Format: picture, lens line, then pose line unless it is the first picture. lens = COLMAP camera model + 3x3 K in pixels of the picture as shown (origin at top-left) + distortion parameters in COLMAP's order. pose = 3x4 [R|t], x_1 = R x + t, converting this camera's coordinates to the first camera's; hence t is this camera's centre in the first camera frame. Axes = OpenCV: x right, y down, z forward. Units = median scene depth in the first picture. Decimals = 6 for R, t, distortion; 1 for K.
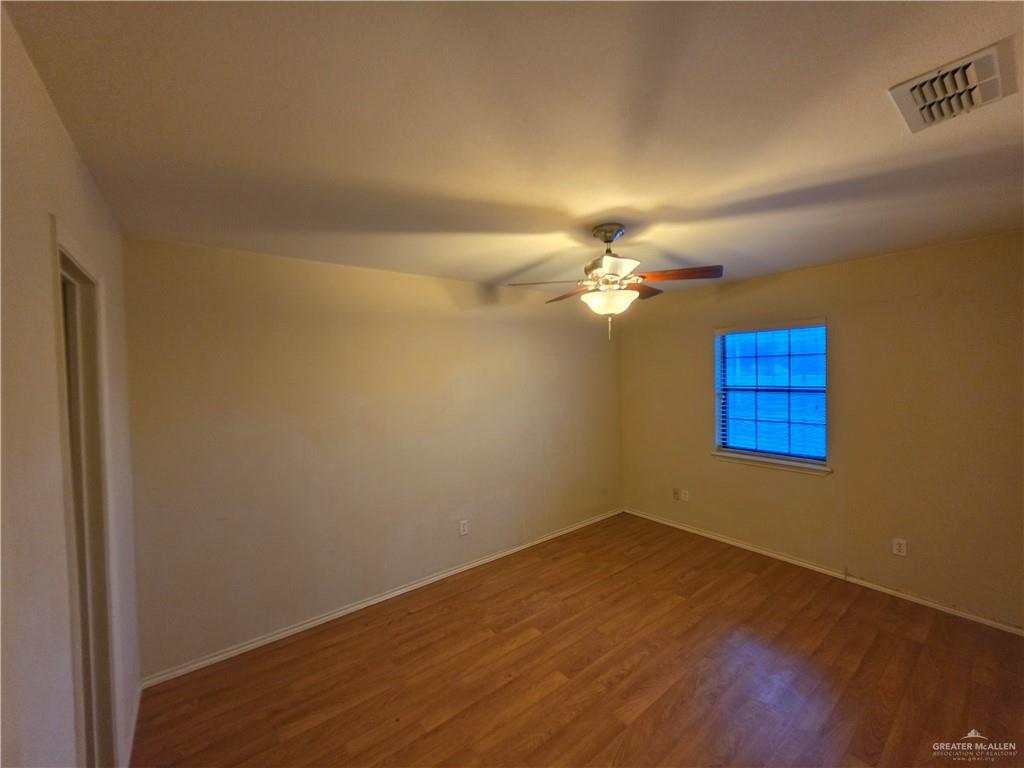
lens RADIAL K [[414.8, 0, 516.6], [0, 414.8, 376.0], [0, 0, 1]] dist [0.004286, 0.000074]
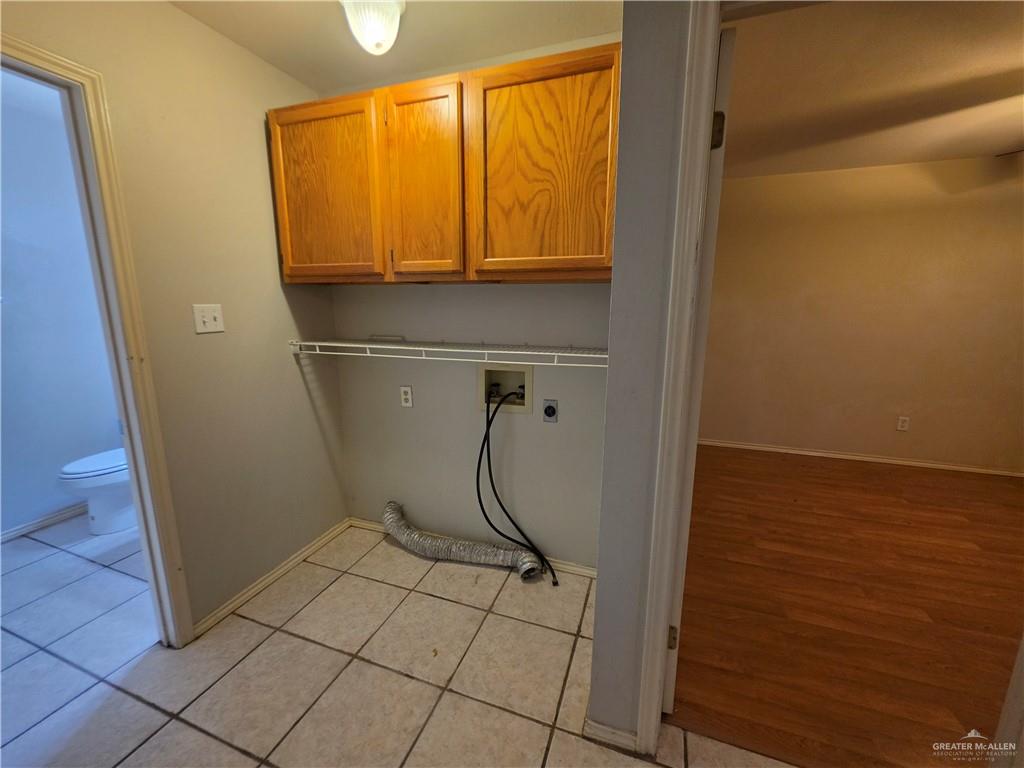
lens RADIAL K [[414.8, 0, 515.0], [0, 414.8, 380.8], [0, 0, 1]] dist [0.004286, 0.000074]
pose [[0.541026, 0.190193, -0.819217, 0.237361], [-0.038913, 0.978711, 0.201523, 0.127090], [0.840105, -0.077151, 0.536909, -0.463570]]
